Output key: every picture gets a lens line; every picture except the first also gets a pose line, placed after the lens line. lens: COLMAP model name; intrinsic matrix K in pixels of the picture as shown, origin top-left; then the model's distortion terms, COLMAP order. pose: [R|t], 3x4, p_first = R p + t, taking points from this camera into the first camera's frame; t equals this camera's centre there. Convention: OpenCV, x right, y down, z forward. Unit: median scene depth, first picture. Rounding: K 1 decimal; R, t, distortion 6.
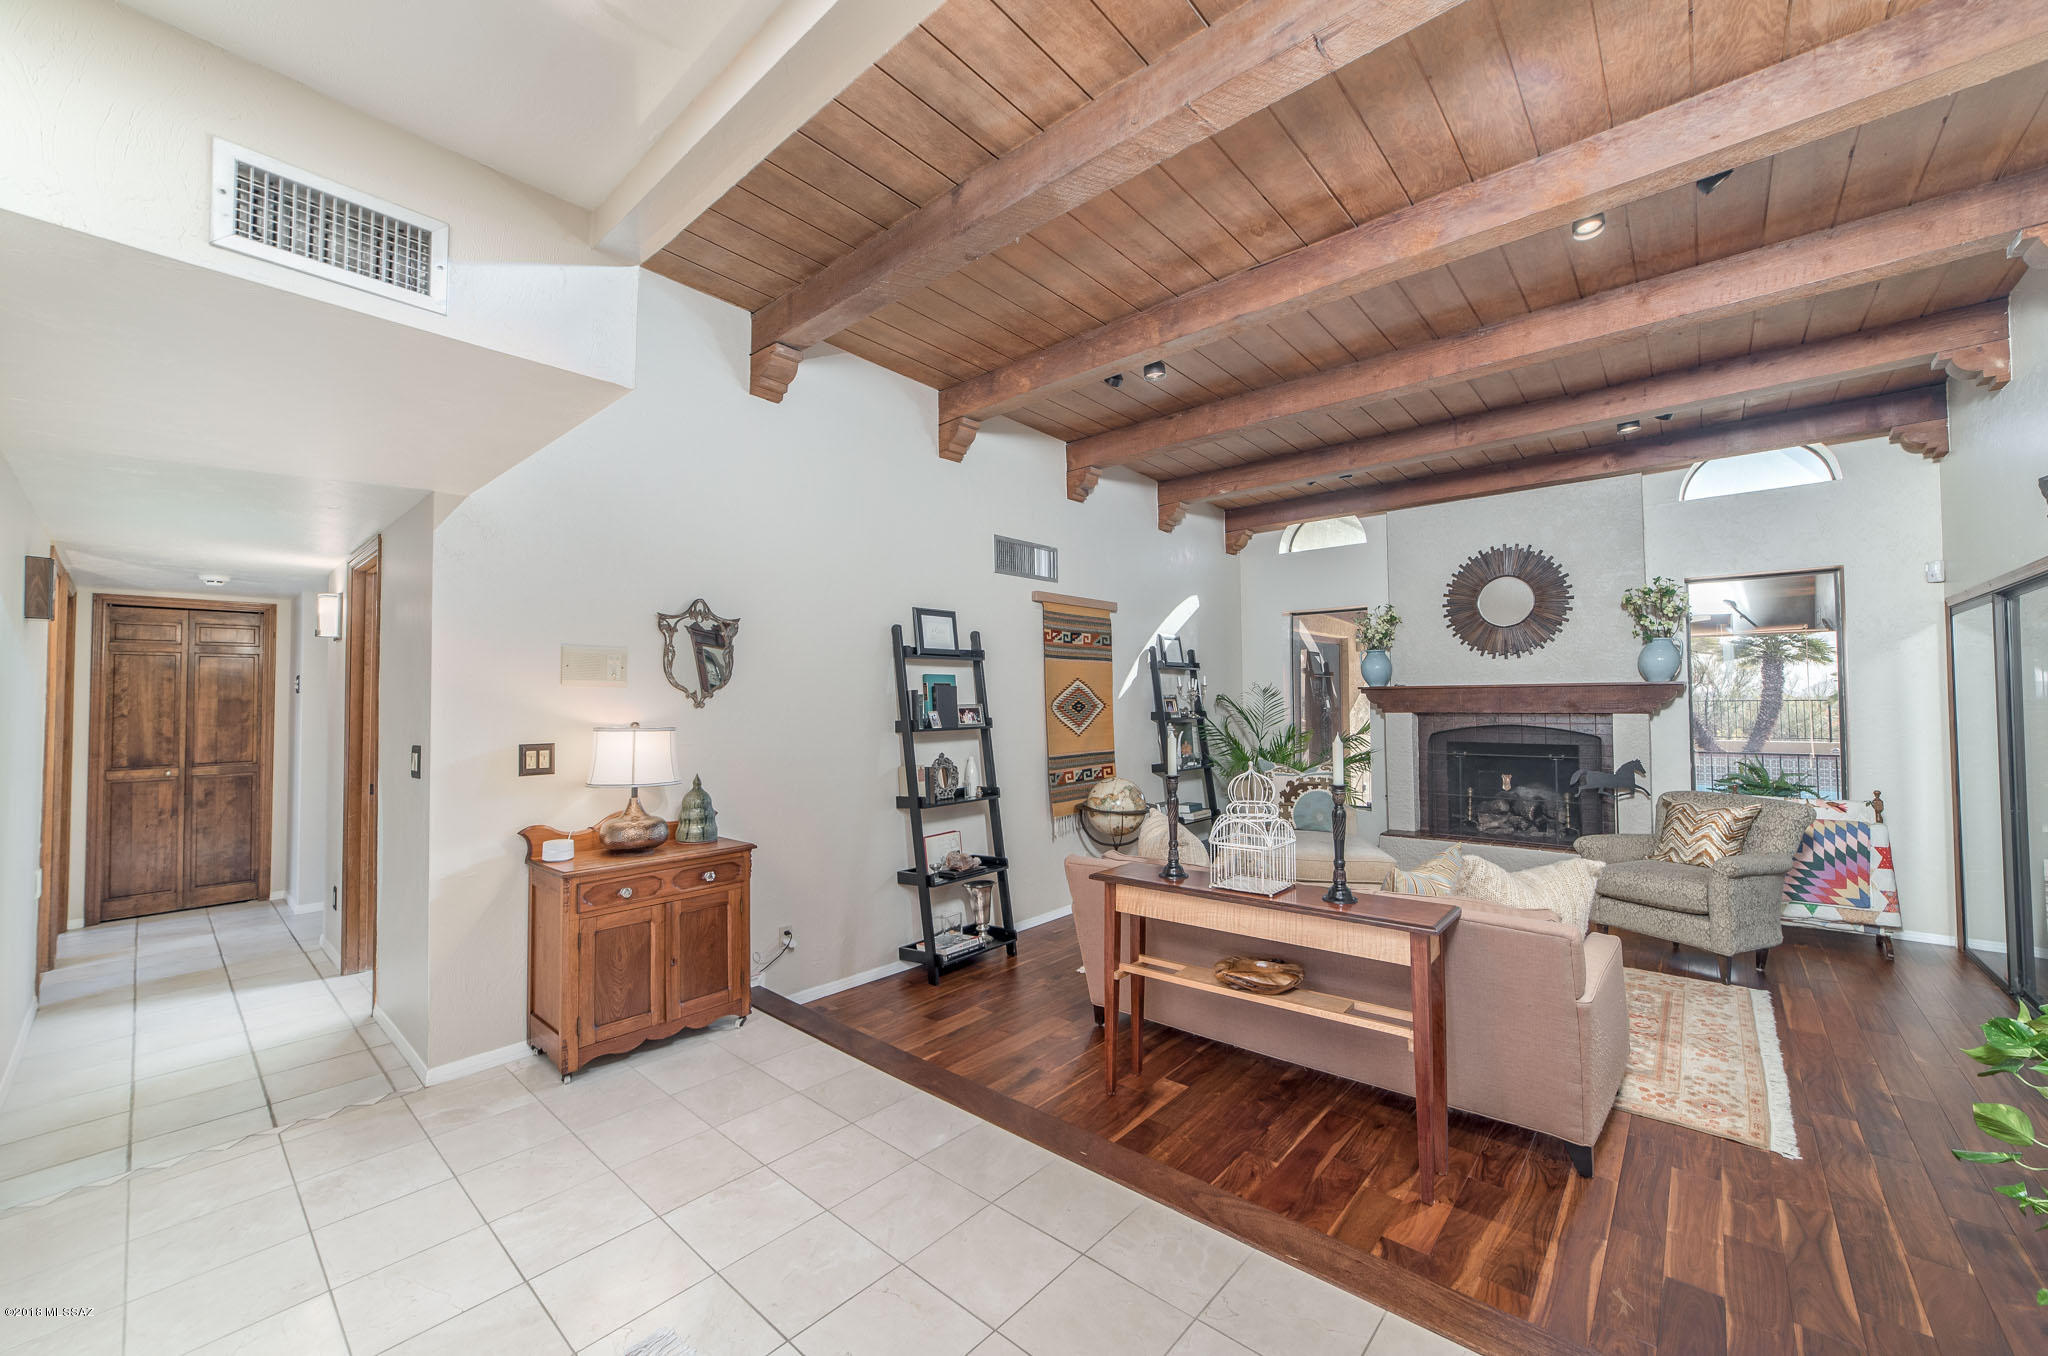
lens RADIAL K [[796.0, 0, 1014.6], [0, 796.0, 691.9], [0, 0, 1]] dist [-0.035431, 0.013930]
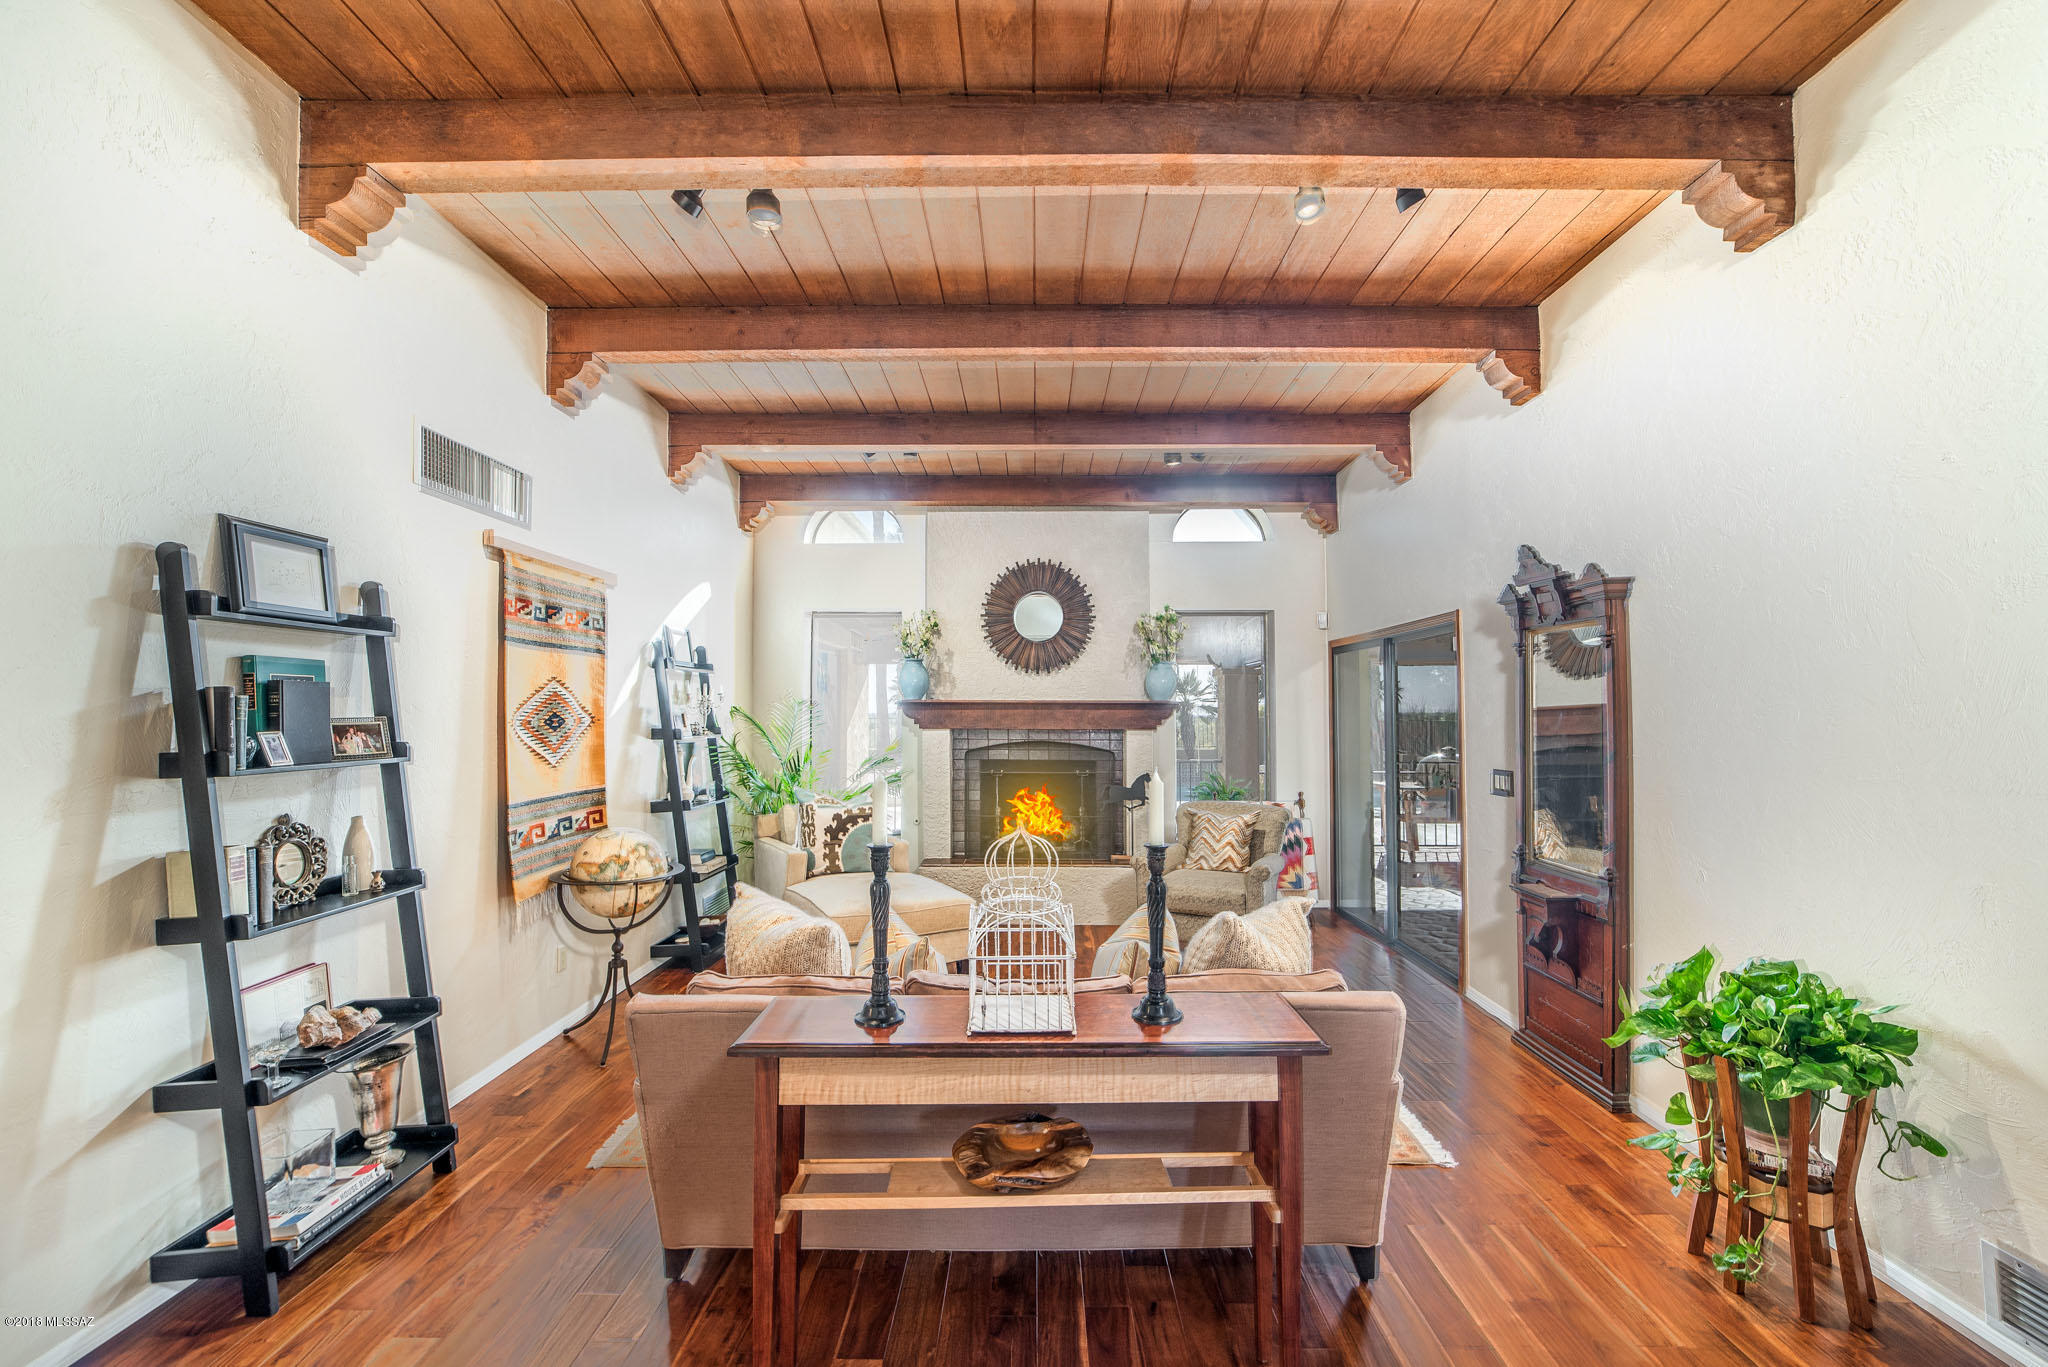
lens RADIAL K [[796.0, 0, 1014.6], [0, 796.0, 697.4], [0, 0, 1]] dist [-0.035431, 0.013930]
pose [[0.750864, 0.023293, 0.660046, -0.070866], [-0.016819, 0.999728, -0.016147, 0.002984], [-0.660243, 0.001023, 0.751052, 0.317186]]
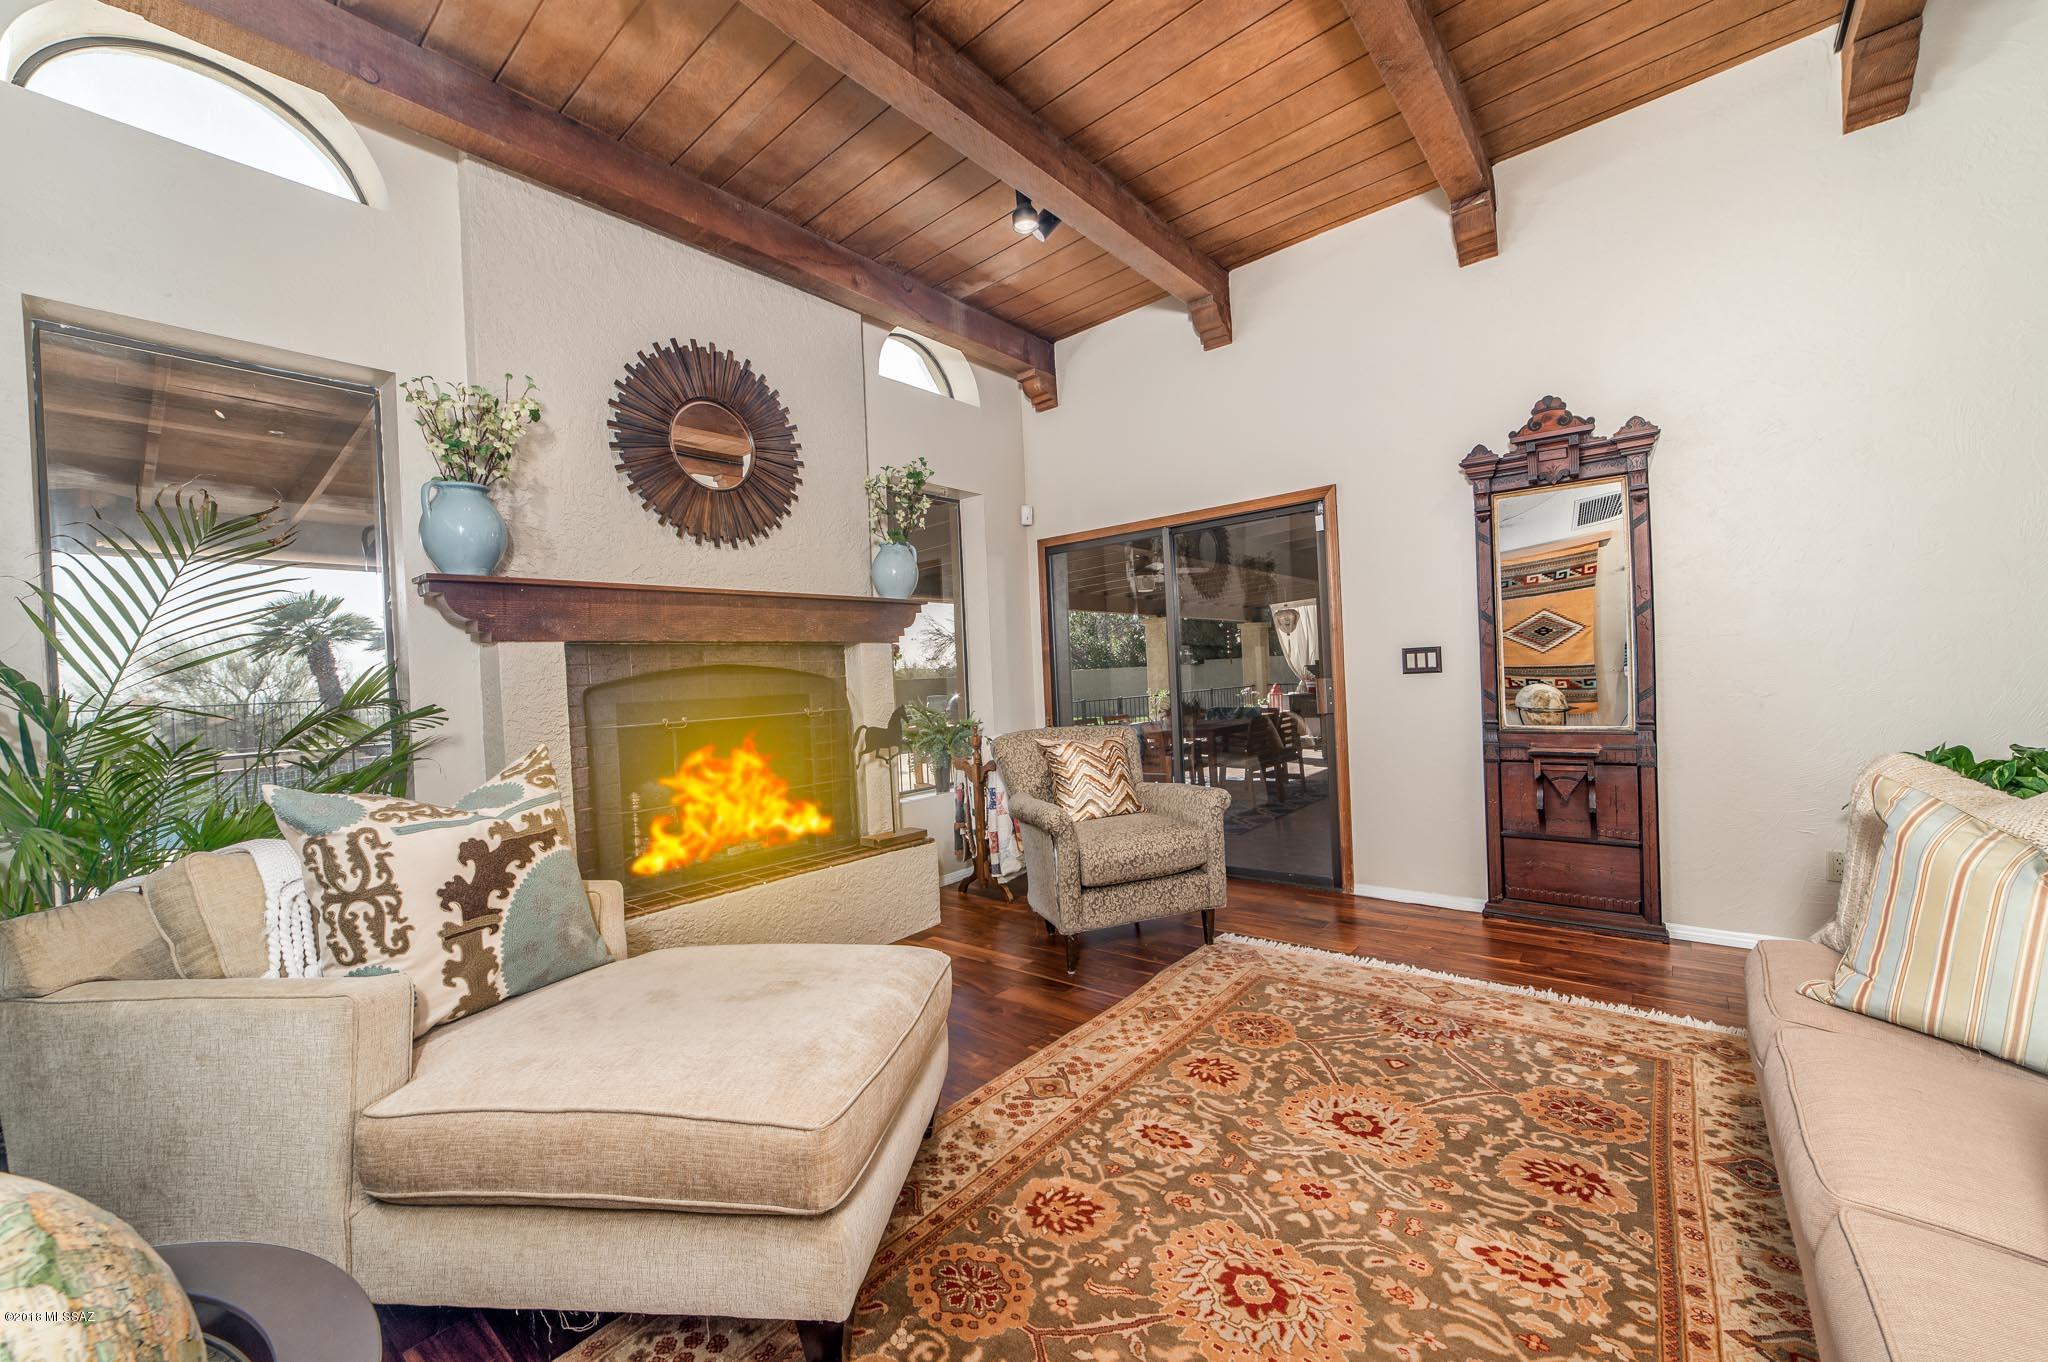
lens RADIAL K [[781.8, 0, 1022.9], [0, 781.8, 679.2], [0, 0, 1]] dist [-0.013888, 0.000353]
pose [[-0.037692, 0.006056, 0.999271, 0.073881], [0.031111, 0.999504, -0.004884, 0.074994], [-0.998805, 0.030905, -0.037861, 0.979748]]
